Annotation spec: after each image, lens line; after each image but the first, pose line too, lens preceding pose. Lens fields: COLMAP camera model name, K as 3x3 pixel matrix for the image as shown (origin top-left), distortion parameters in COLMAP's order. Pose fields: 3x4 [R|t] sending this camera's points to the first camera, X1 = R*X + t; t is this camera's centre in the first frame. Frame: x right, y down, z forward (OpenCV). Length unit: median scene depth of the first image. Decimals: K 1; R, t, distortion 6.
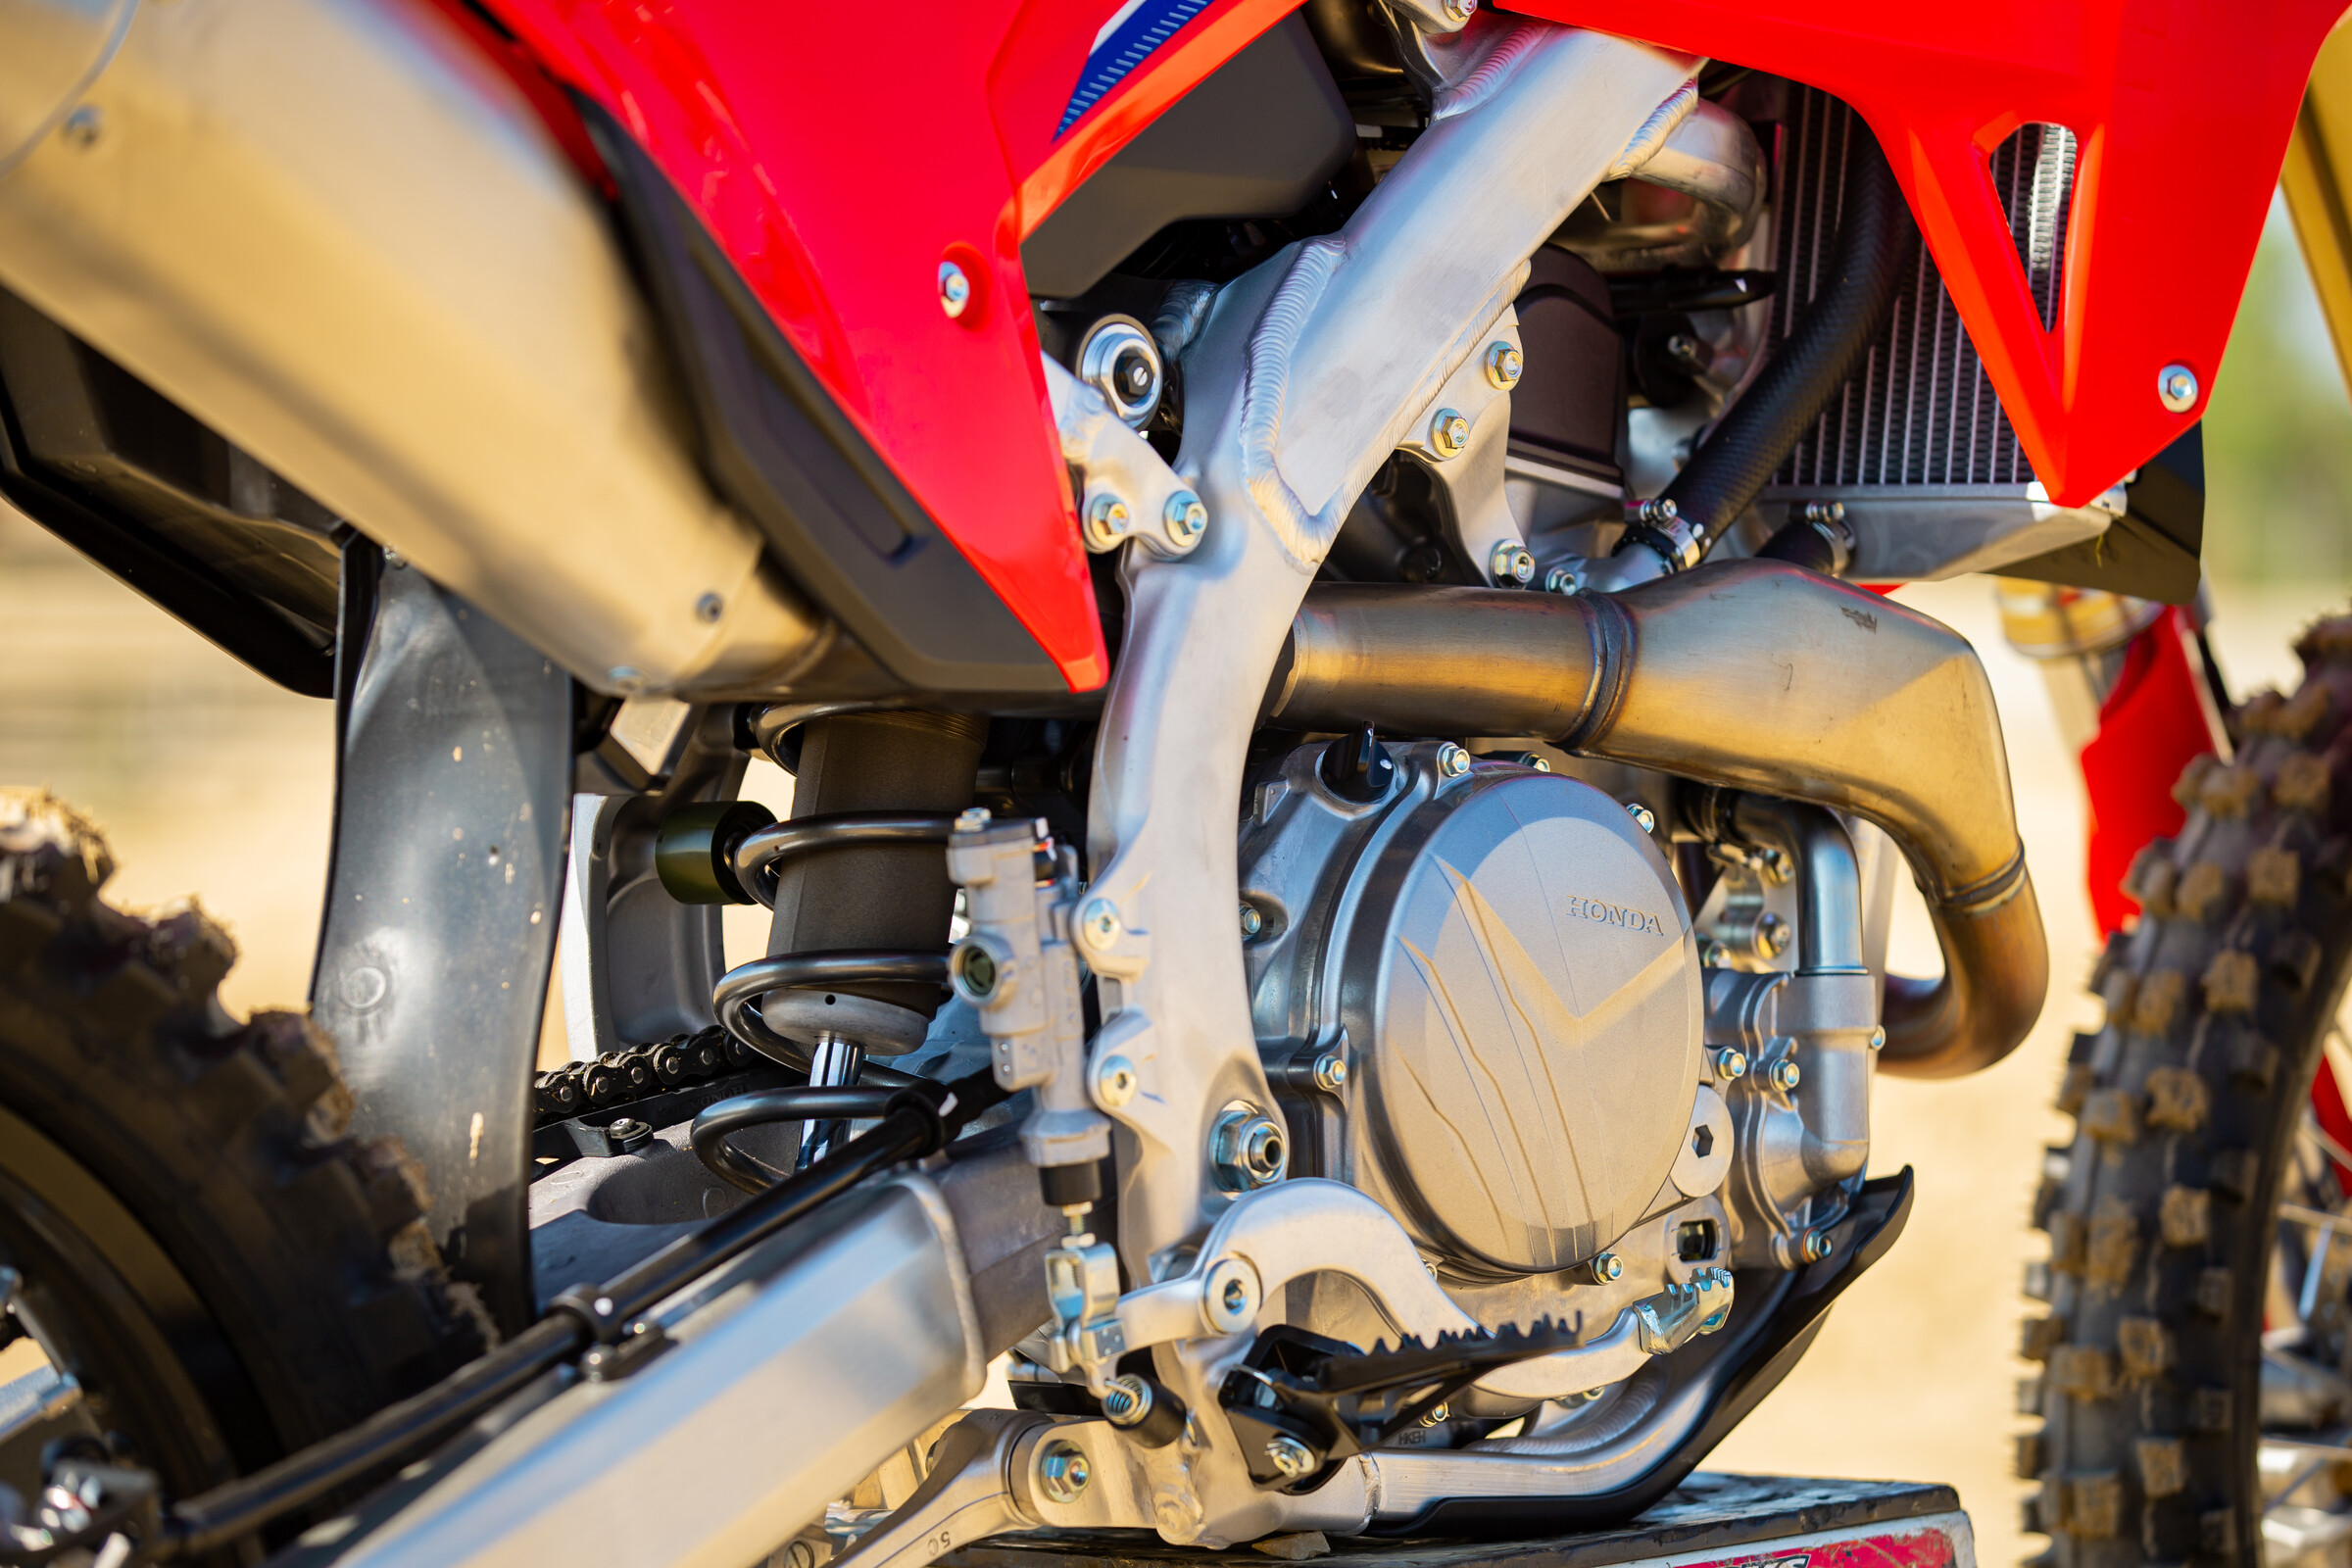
lens RADIAL K [[8419.4, 0, 1176.0], [0, 8419.4, 781.0], [0, 0, 1]] dist [-0.058265, 0.000000]
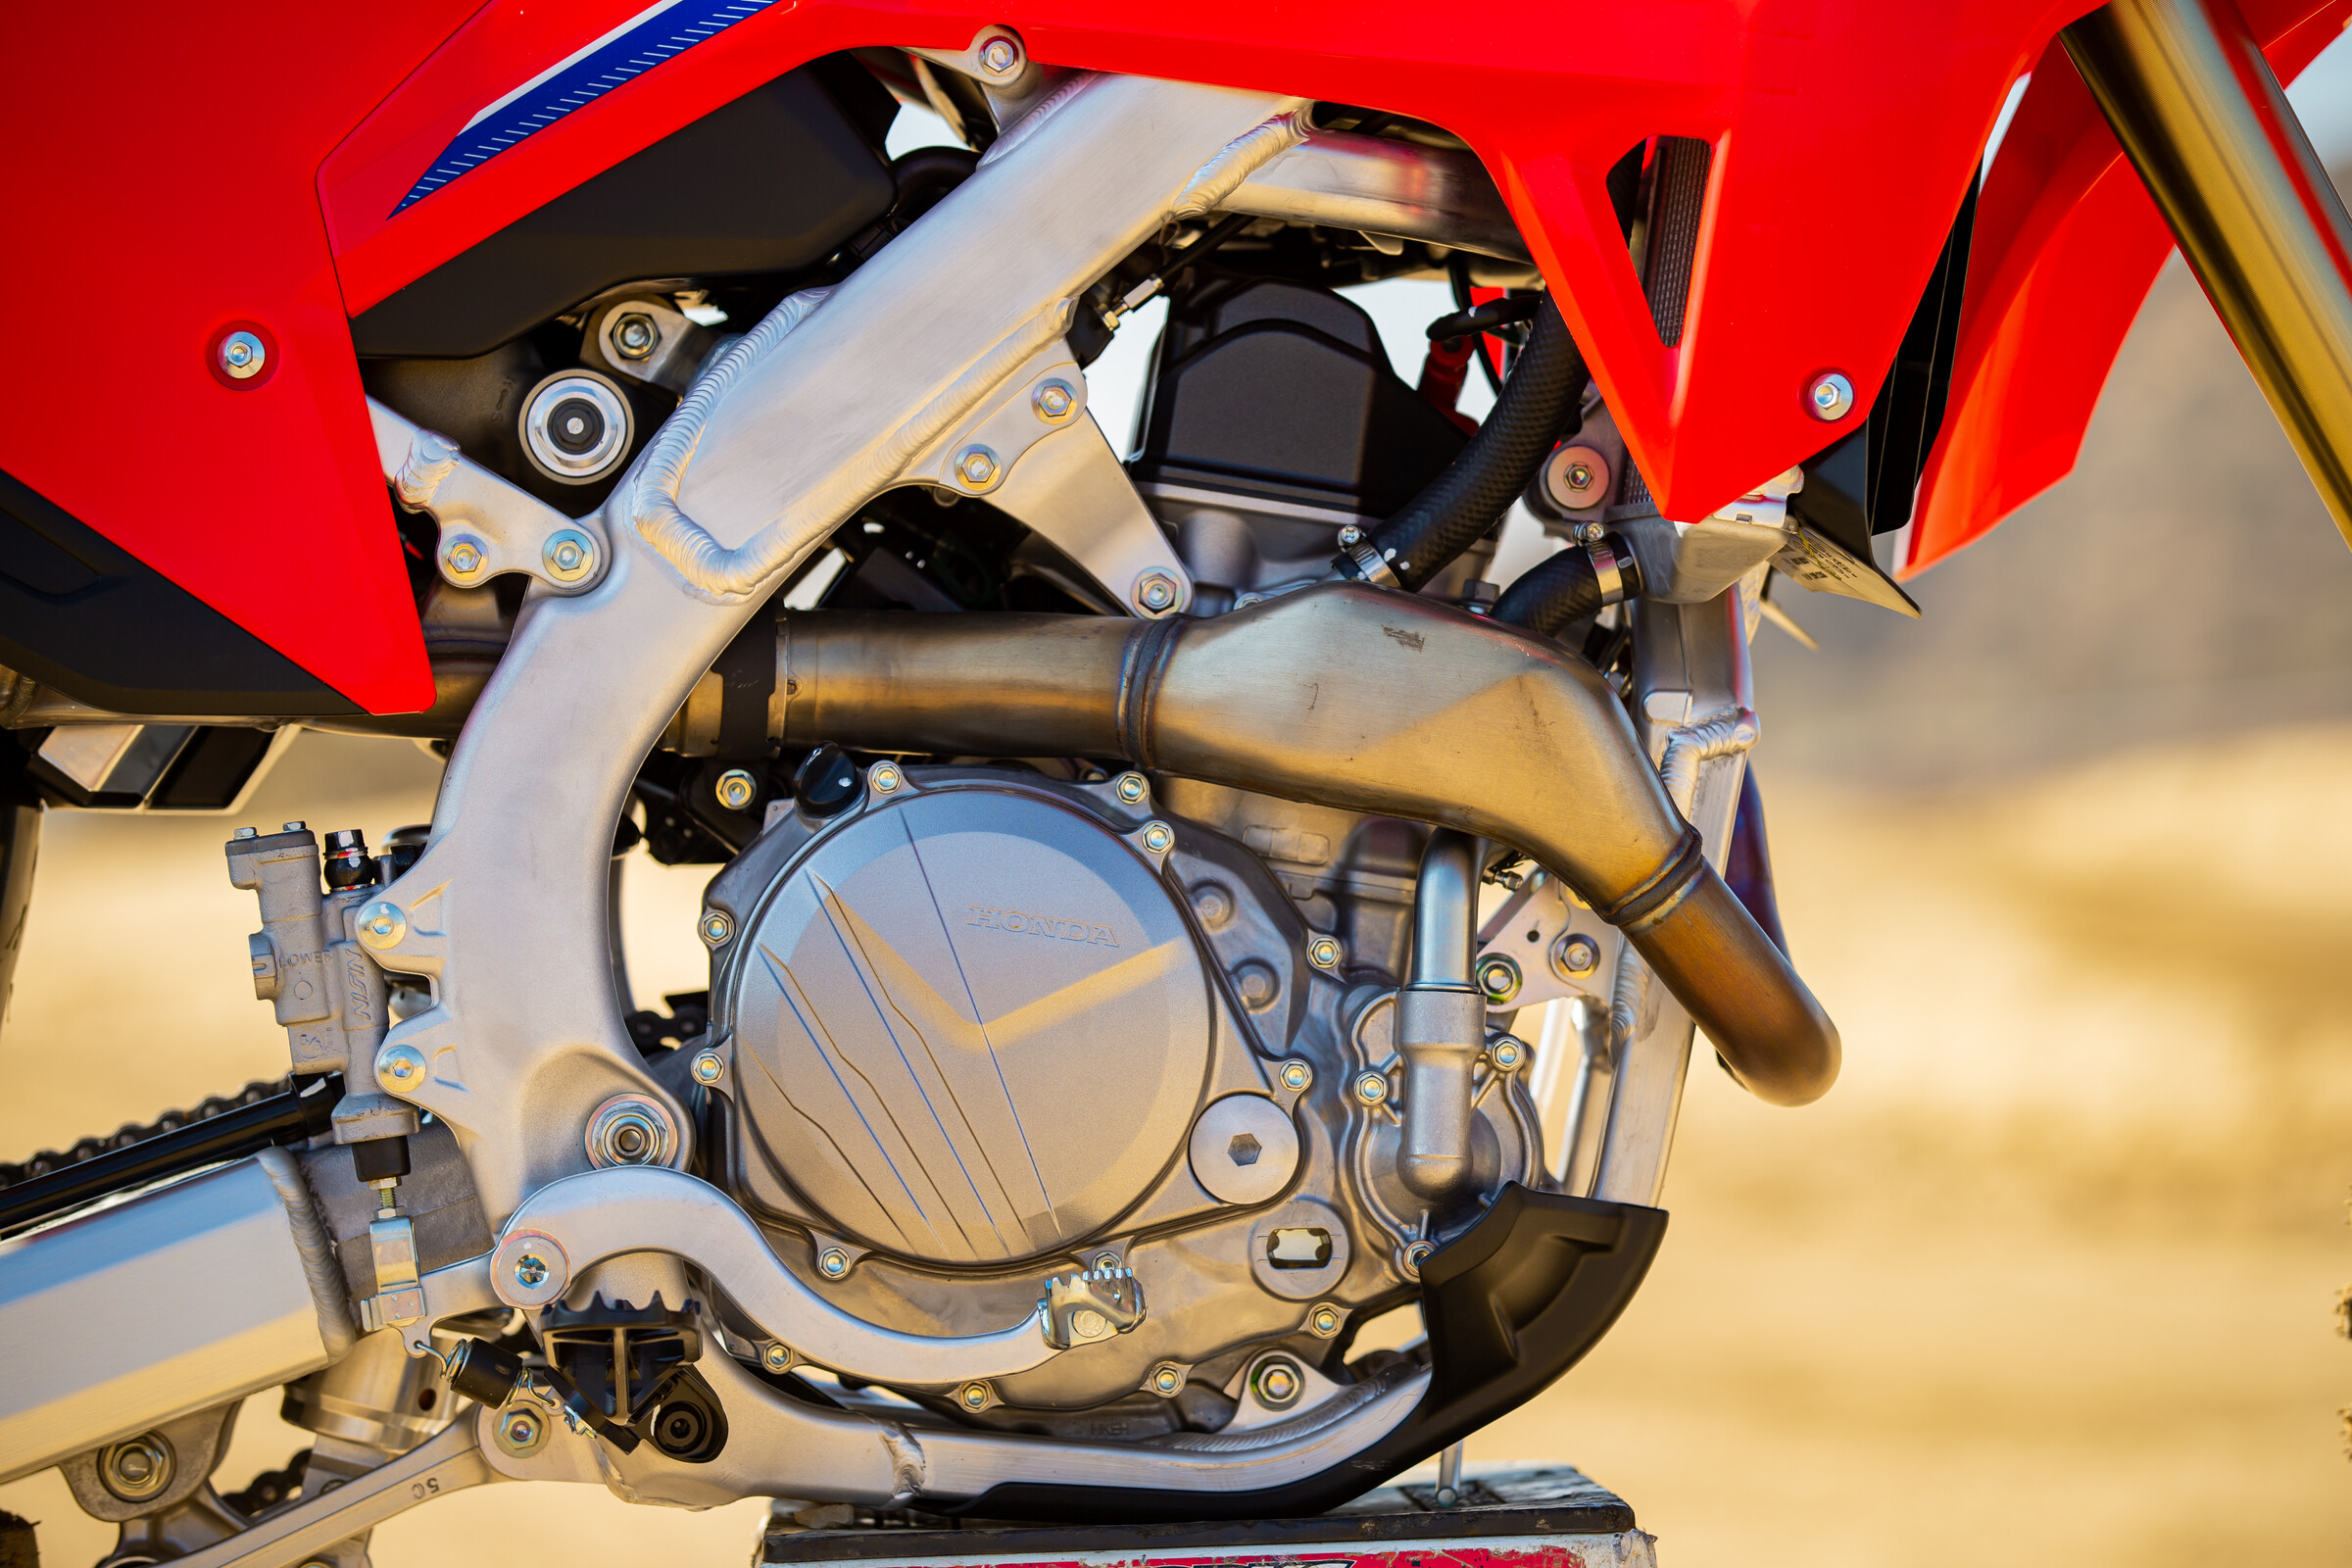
lens RADIAL K [[8419.4, 0, 1176.6], [0, 8419.4, 785.5], [0, 0, 1]] dist [-0.058265, 0.000000]
pose [[0.747189, -0.004704, -0.664595, 0.749732], [-0.002169, 0.999952, -0.009516, 0.008350], [0.664608, 0.008552, 0.747143, 0.230846]]
